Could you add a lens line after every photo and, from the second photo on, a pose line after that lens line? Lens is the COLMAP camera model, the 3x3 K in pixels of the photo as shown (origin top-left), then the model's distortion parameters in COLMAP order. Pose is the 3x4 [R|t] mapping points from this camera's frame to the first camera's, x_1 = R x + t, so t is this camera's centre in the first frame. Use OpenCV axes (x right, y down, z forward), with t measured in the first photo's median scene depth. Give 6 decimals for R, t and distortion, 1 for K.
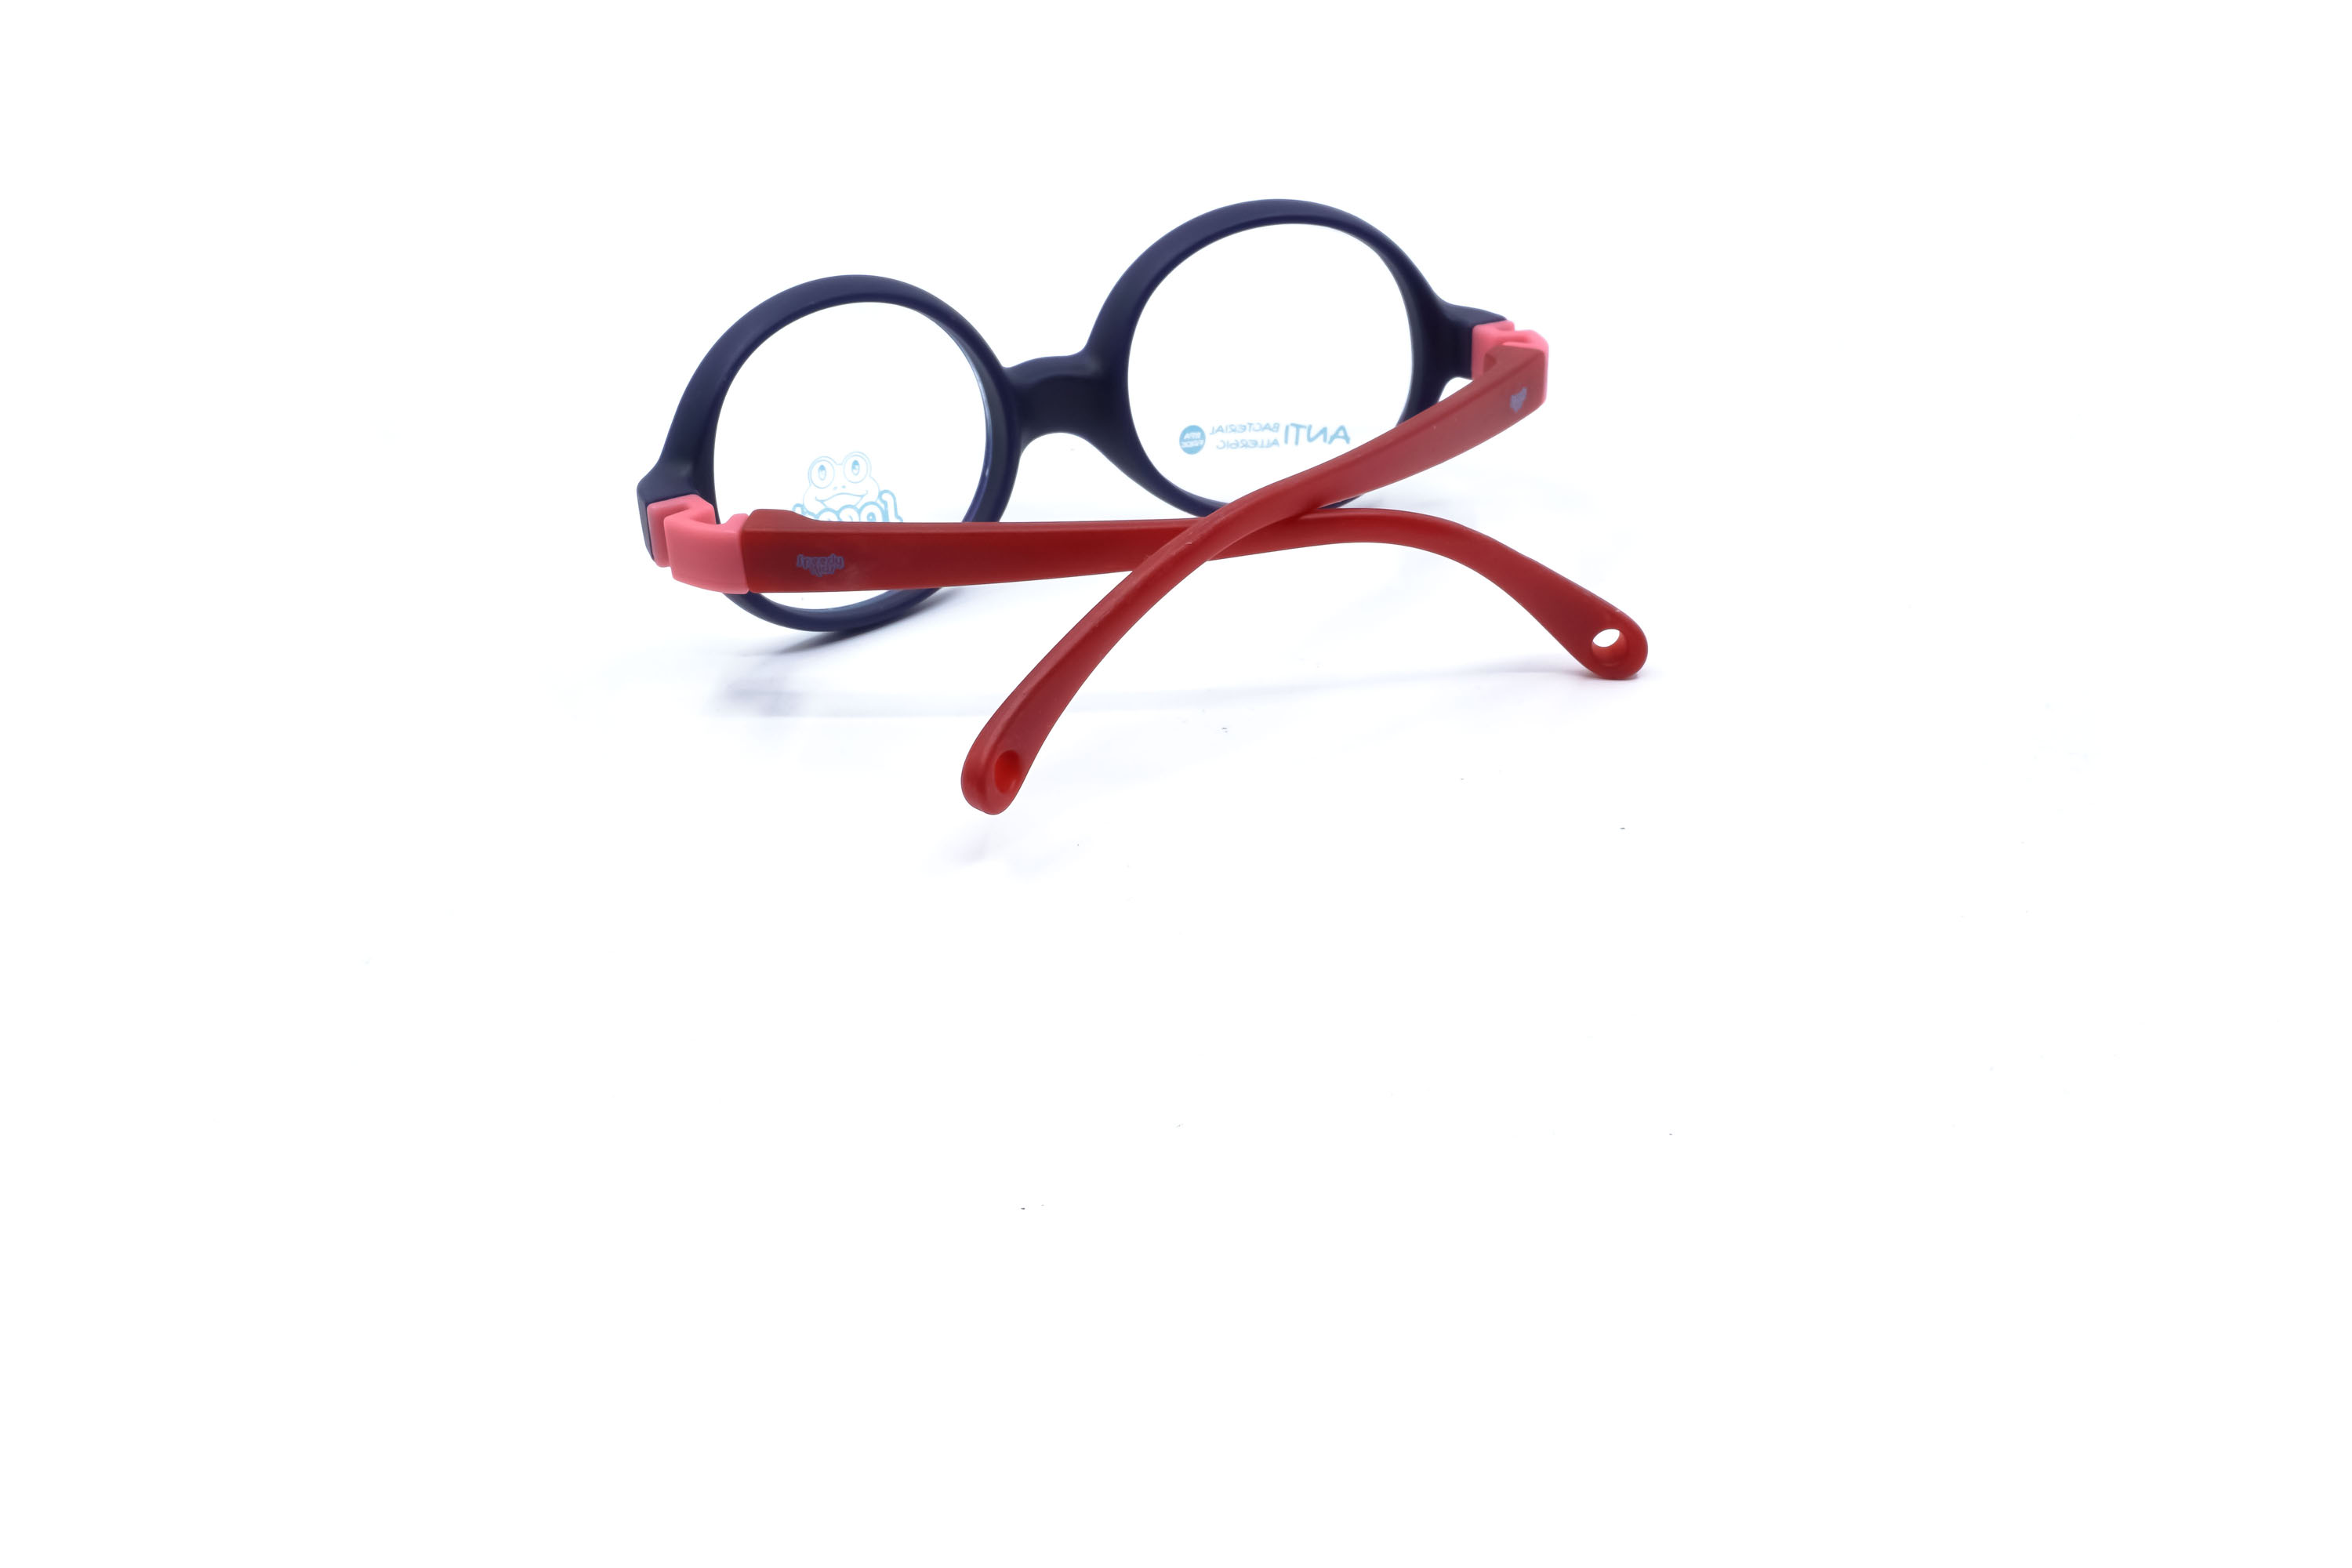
lens RADIAL K [[2389.7, 0, 1176.0], [0, 2389.7, 784.0], [0, 0, 1]] dist [-0.009698, -0.004478]
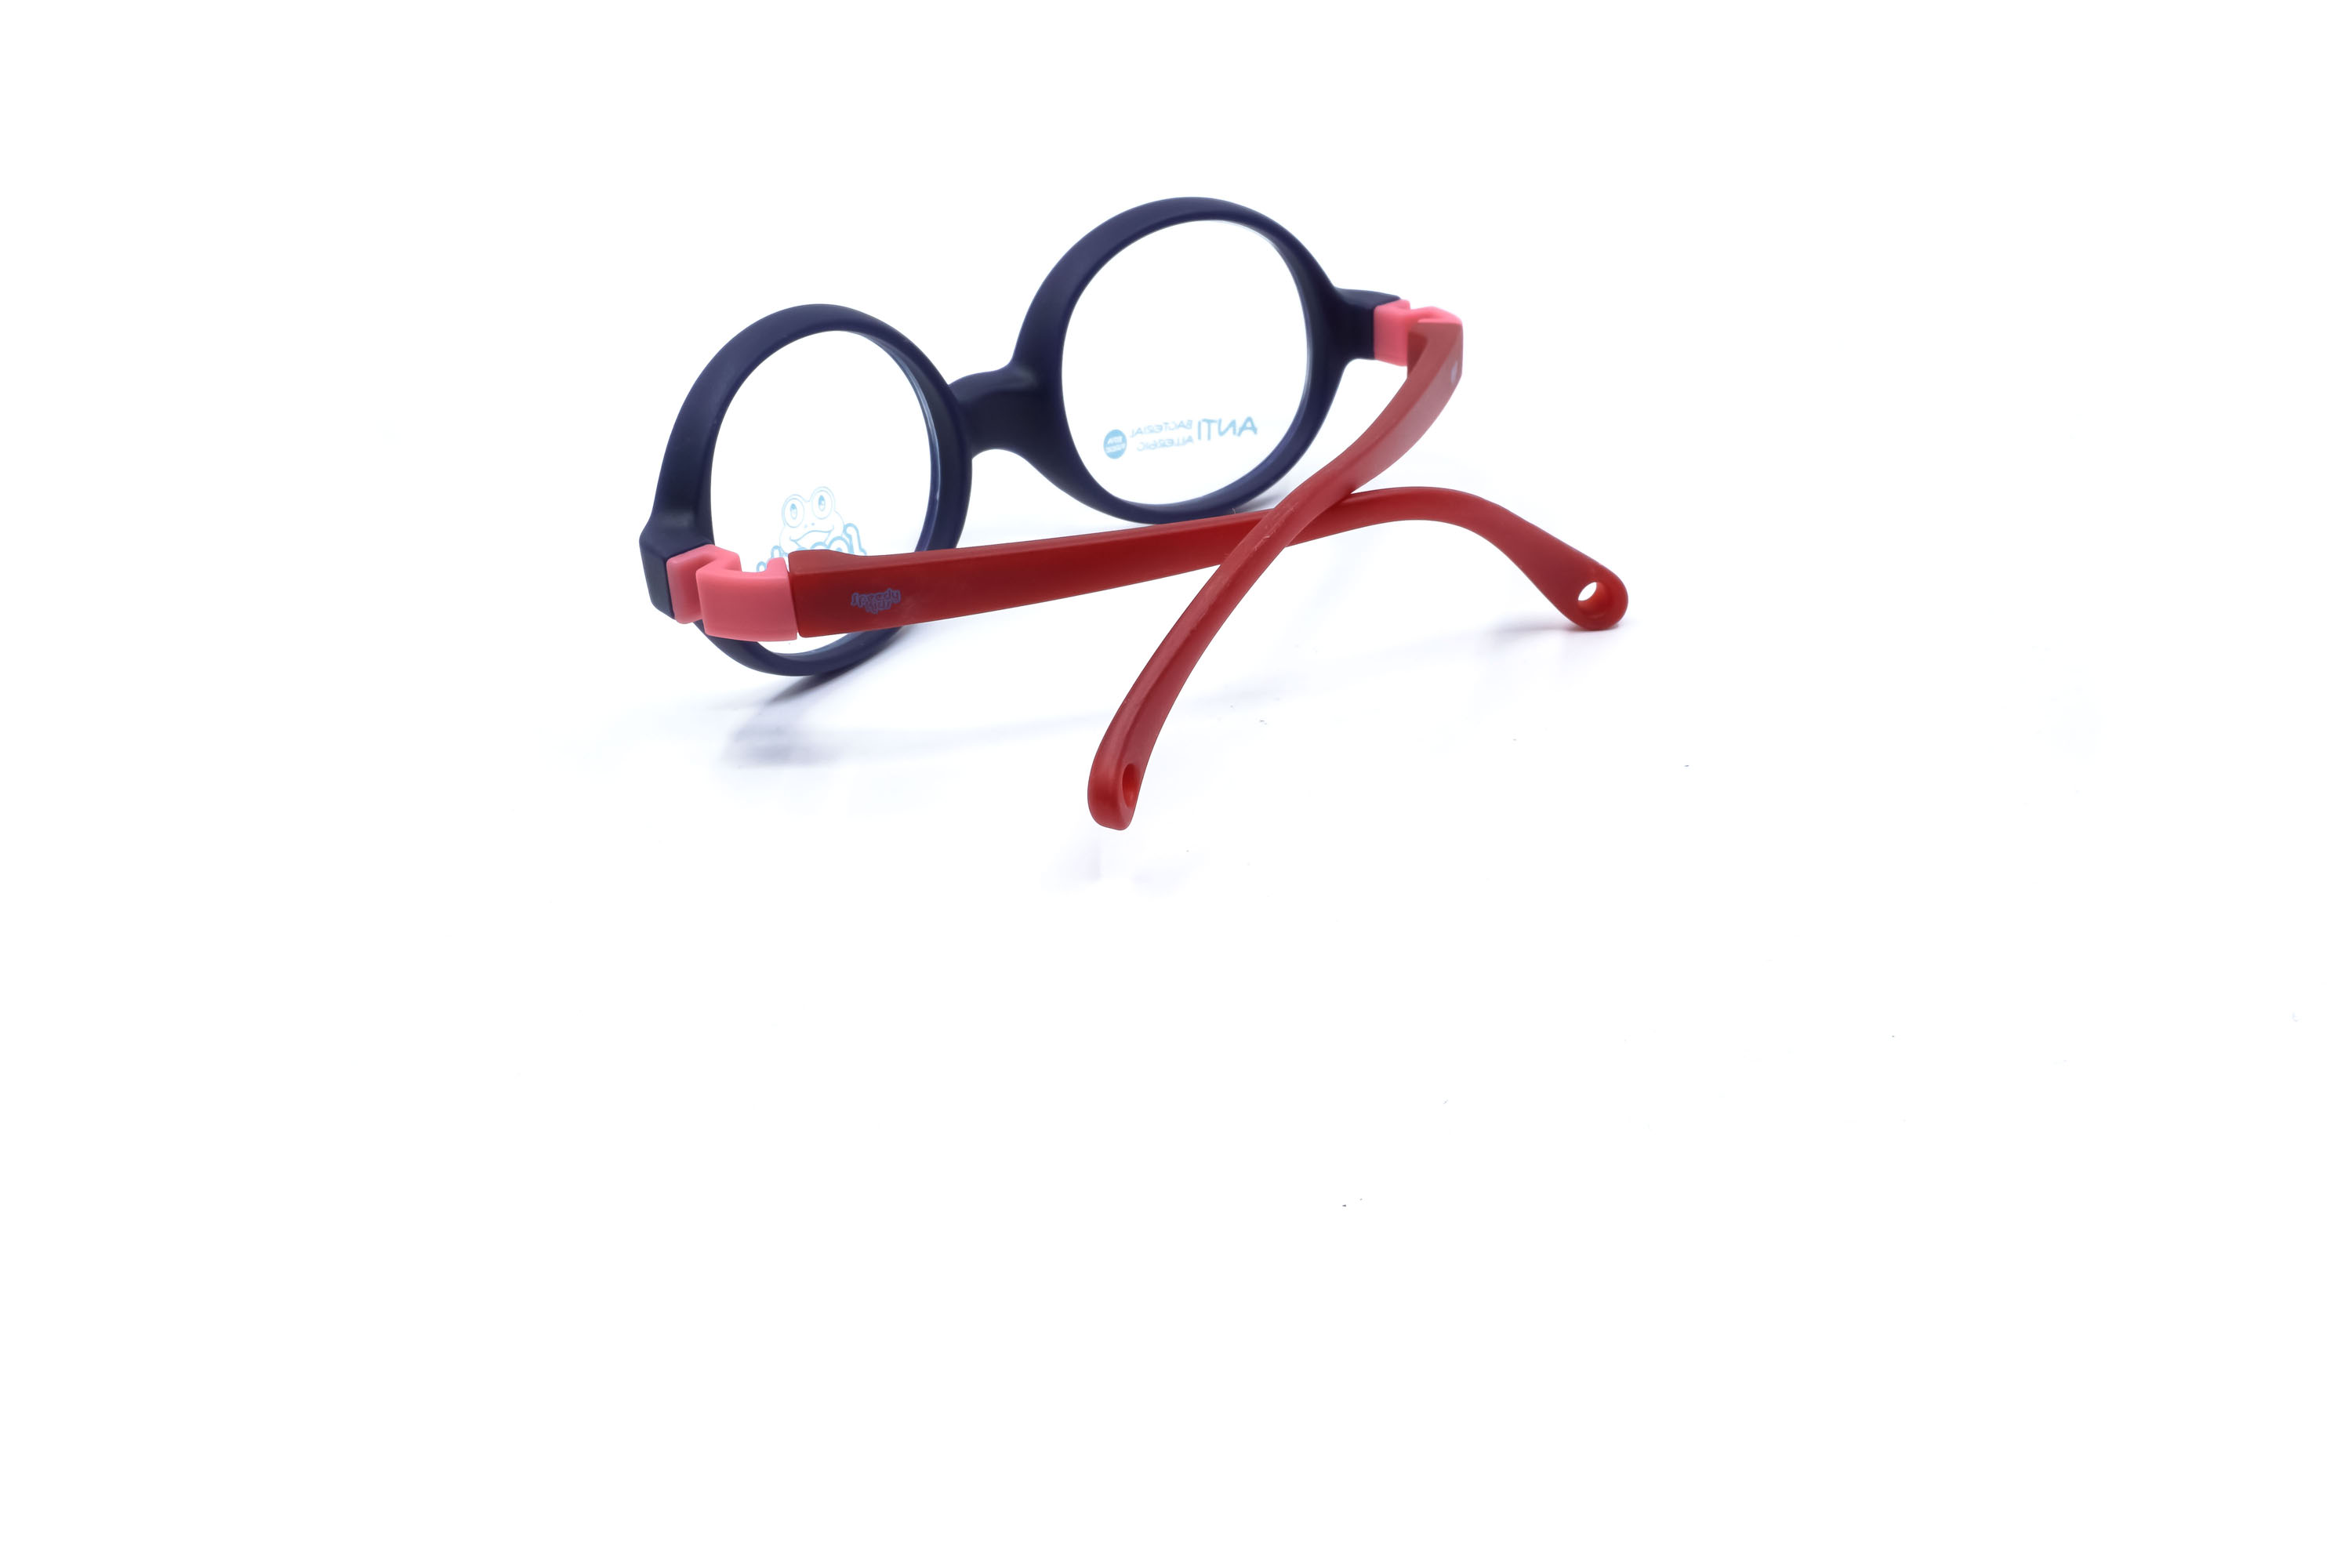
lens RADIAL K [[2389.7, 0, 1176.0], [0, 2389.7, 784.0], [0, 0, 1]] dist [-0.009698, -0.004478]
pose [[0.962996, -0.128795, 0.236748, -0.235171], [0.130023, 0.991455, 0.010488, -0.010981], [-0.236076, 0.020683, 0.971515, 0.028069]]
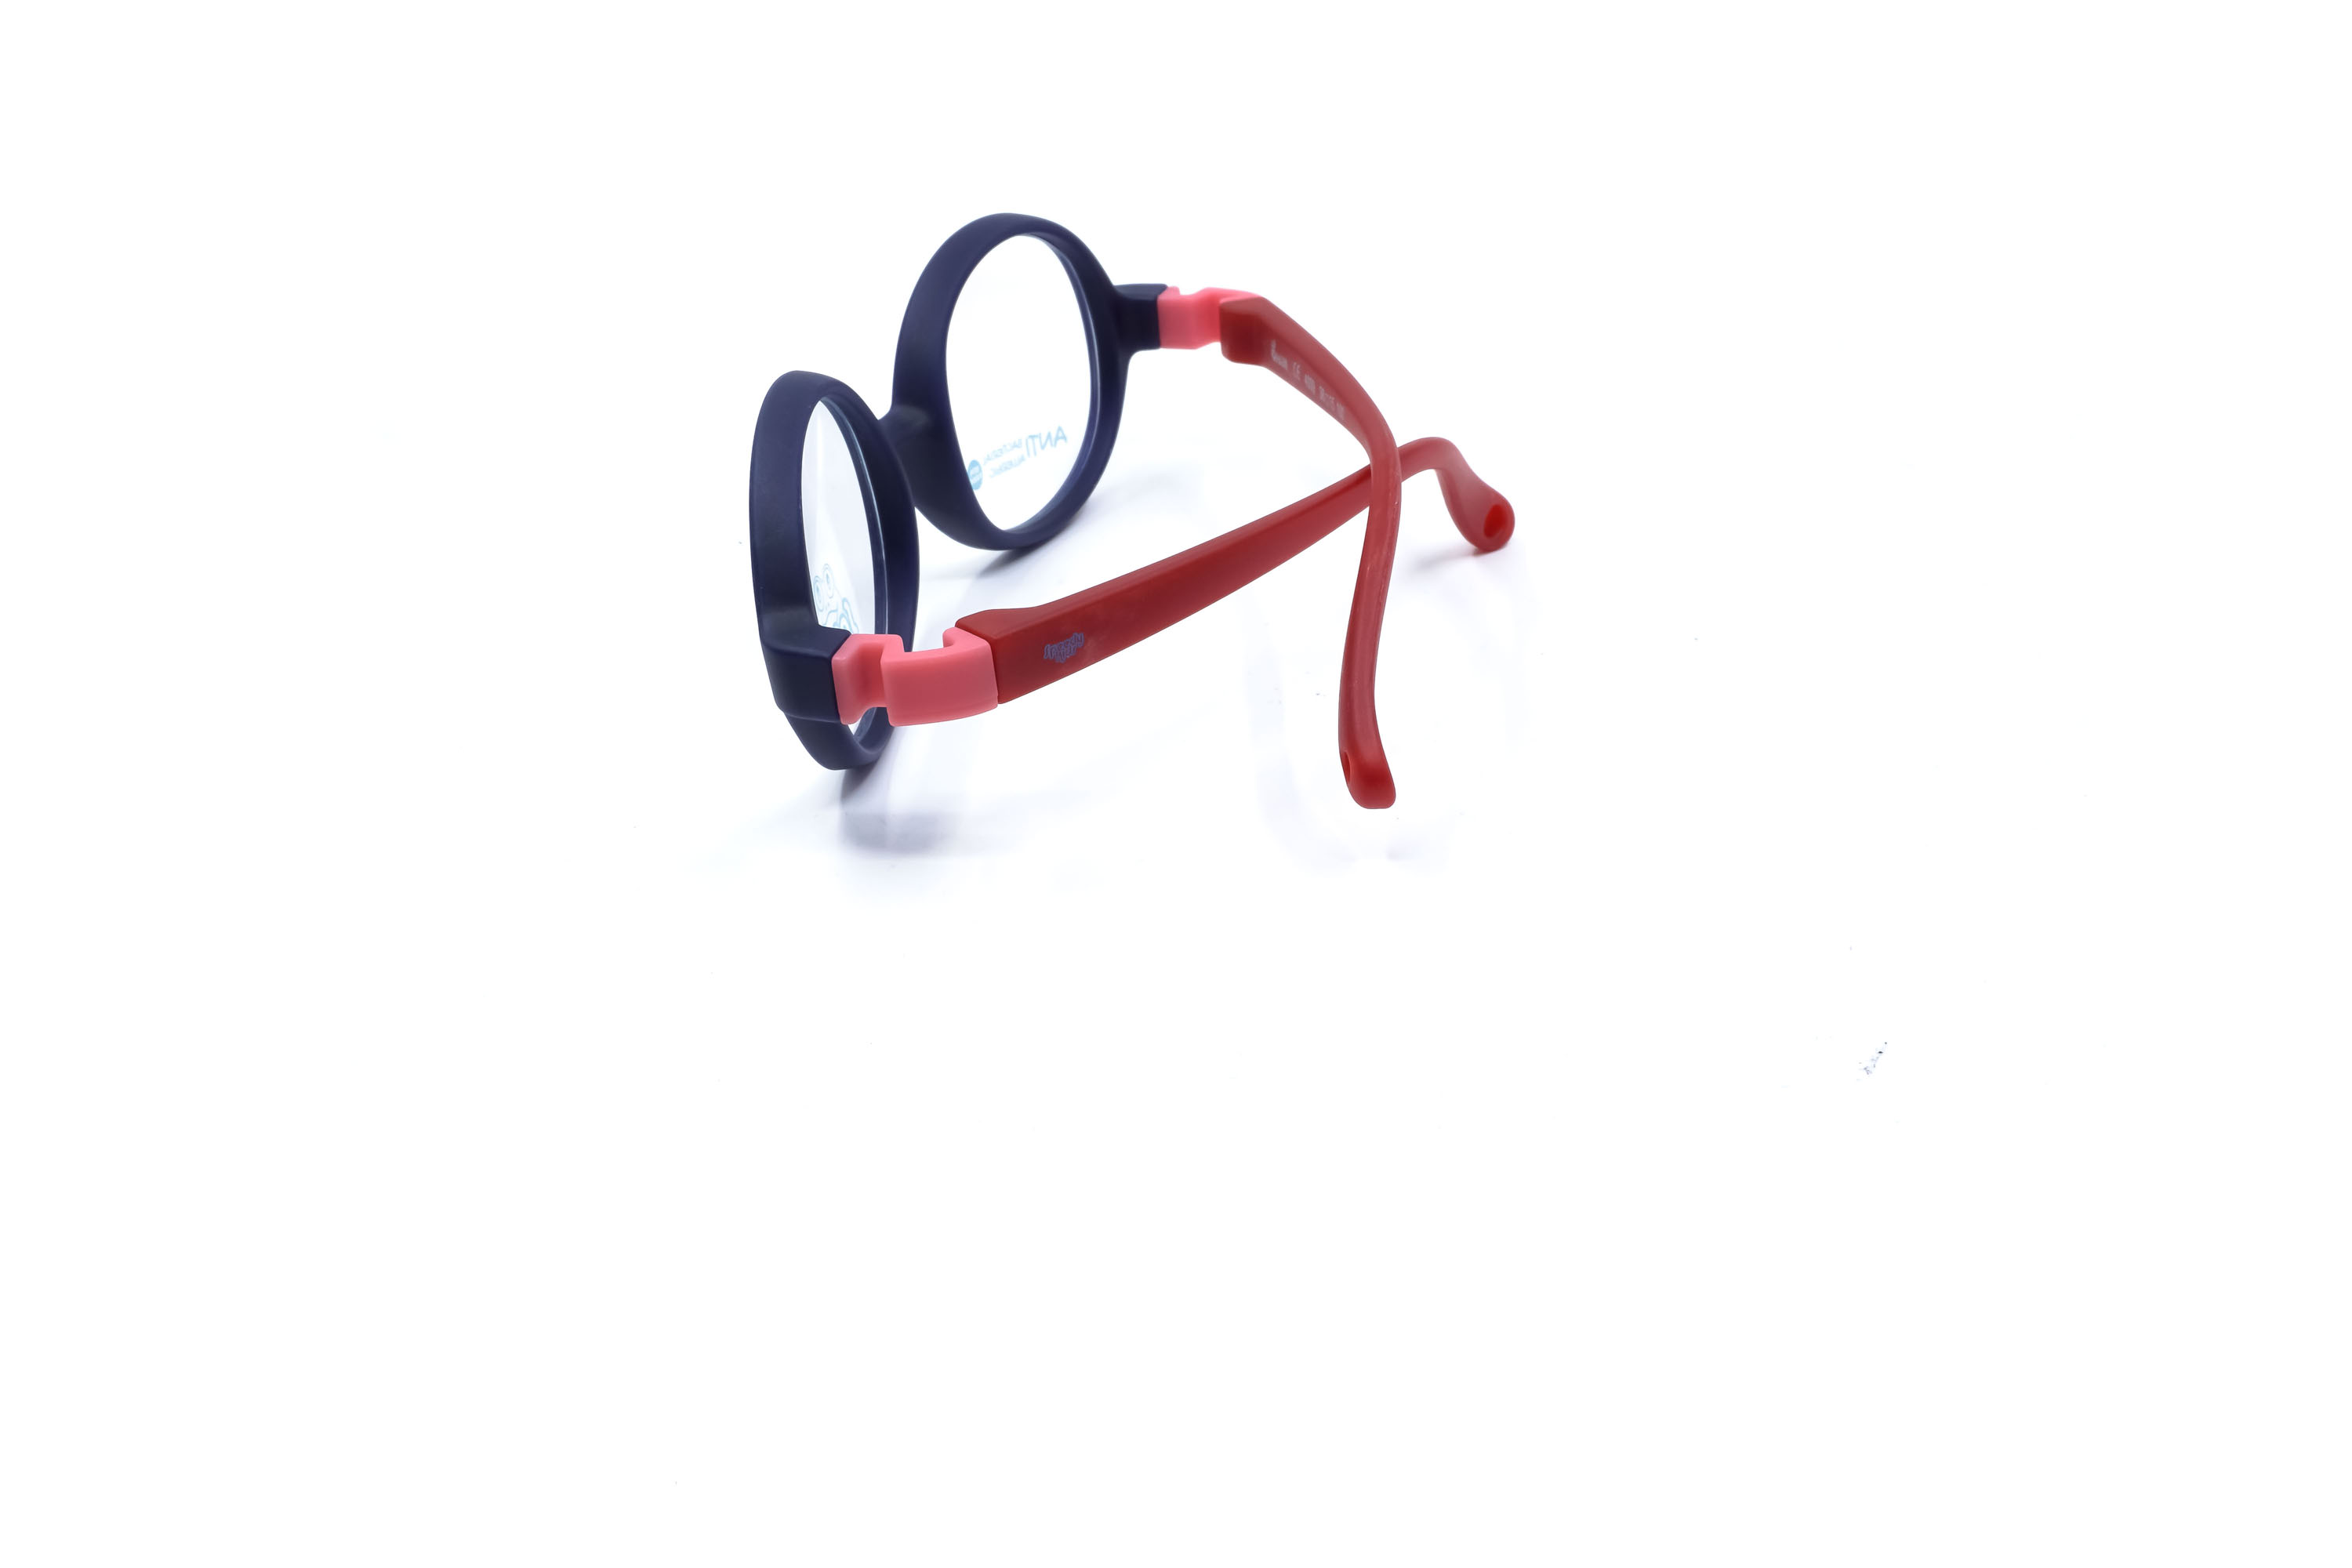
lens RADIAL K [[2389.7, 0, 1176.0], [0, 2389.7, 784.0], [0, 0, 1]] dist [-0.009698, -0.004478]
pose [[0.686716, -0.344153, 0.640297, -0.633642], [0.354860, 0.927454, 0.117911, -0.119036], [-0.634426, 0.146244, 0.759023, 0.241854]]
